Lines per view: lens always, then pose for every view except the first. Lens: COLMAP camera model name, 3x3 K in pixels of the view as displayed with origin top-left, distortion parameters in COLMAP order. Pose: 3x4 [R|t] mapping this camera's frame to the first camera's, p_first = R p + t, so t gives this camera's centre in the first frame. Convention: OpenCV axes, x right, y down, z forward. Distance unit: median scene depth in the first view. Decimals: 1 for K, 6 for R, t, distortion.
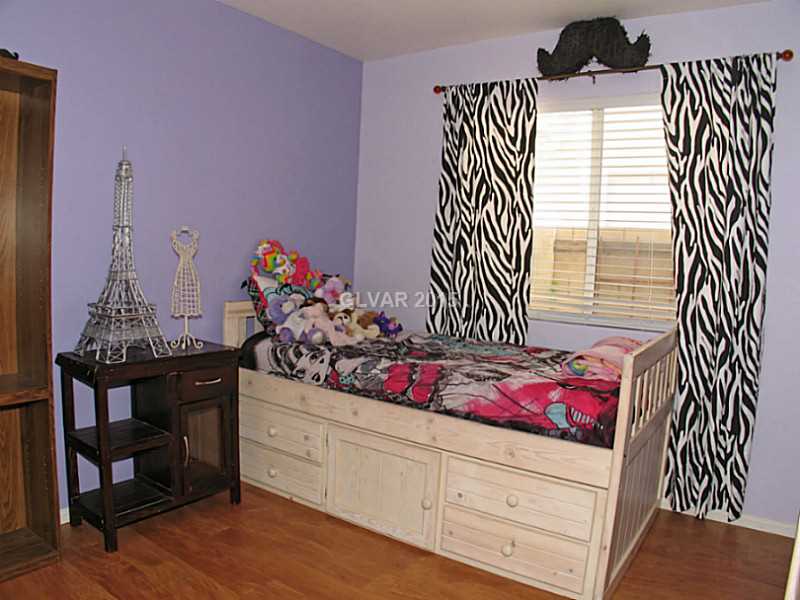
lens RADIAL K [[583.3, 0, 397.6], [0, 583.3, 310.6], [0, 0, 1]] dist [-0.209377, 0.098608]
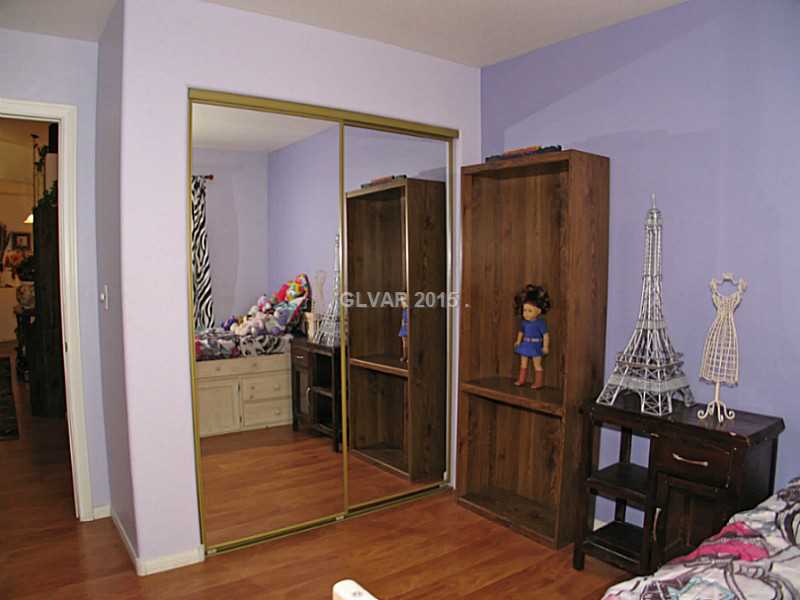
lens RADIAL K [[583.3, 0, 397.6], [0, 583.3, 310.6], [0, 0, 1]] dist [-0.209377, 0.098608]
pose [[-0.329692, 0.025135, -0.943754, 0.585986], [-0.120676, 0.990324, 0.068532, -0.099660], [0.936344, 0.136483, -0.323469, 0.879761]]
